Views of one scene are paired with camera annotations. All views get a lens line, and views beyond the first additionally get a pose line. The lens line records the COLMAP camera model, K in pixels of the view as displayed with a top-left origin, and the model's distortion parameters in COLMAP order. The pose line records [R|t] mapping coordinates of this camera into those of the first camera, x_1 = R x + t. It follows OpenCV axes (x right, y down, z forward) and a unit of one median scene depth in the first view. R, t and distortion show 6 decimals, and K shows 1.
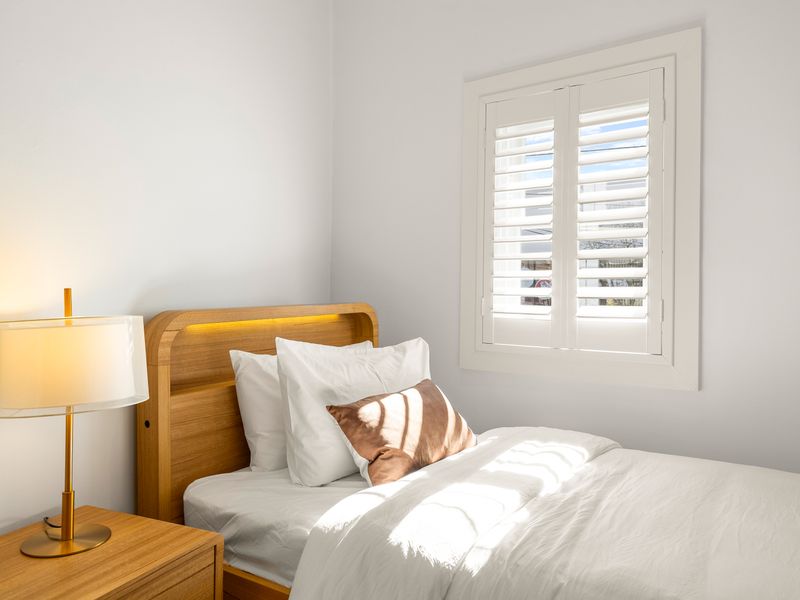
lens RADIAL K [[633.8, 0, 400.0], [0, 633.8, 300.0], [0, 0, 1]] dist [0.012675, 0.001320]
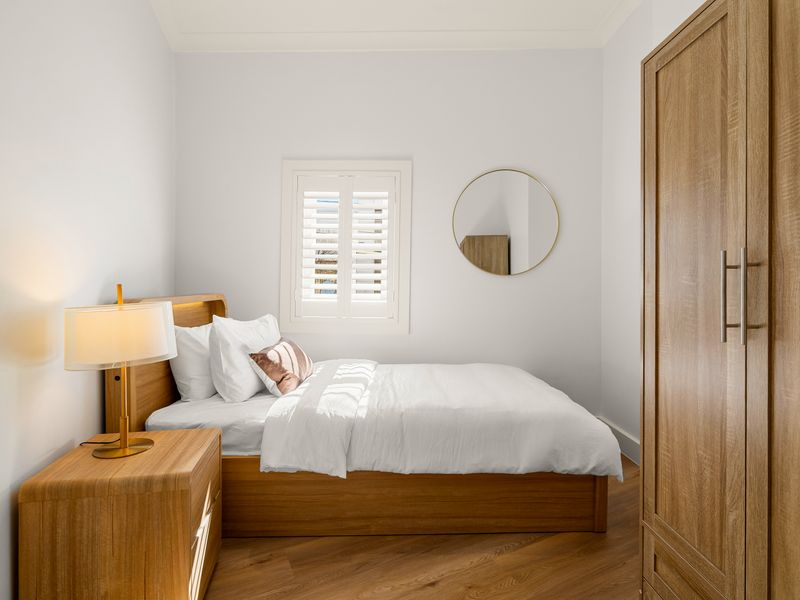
lens RADIAL K [[557.1, 0, 400.0], [0, 557.1, 300.0], [0, 0, 1]] dist [-0.000164, 0.001457]
pose [[0.772402, -0.017039, 0.634906, -0.734224], [0.005046, 0.999773, 0.020691, -0.006587], [-0.635115, -0.012778, 0.772312, -0.403543]]
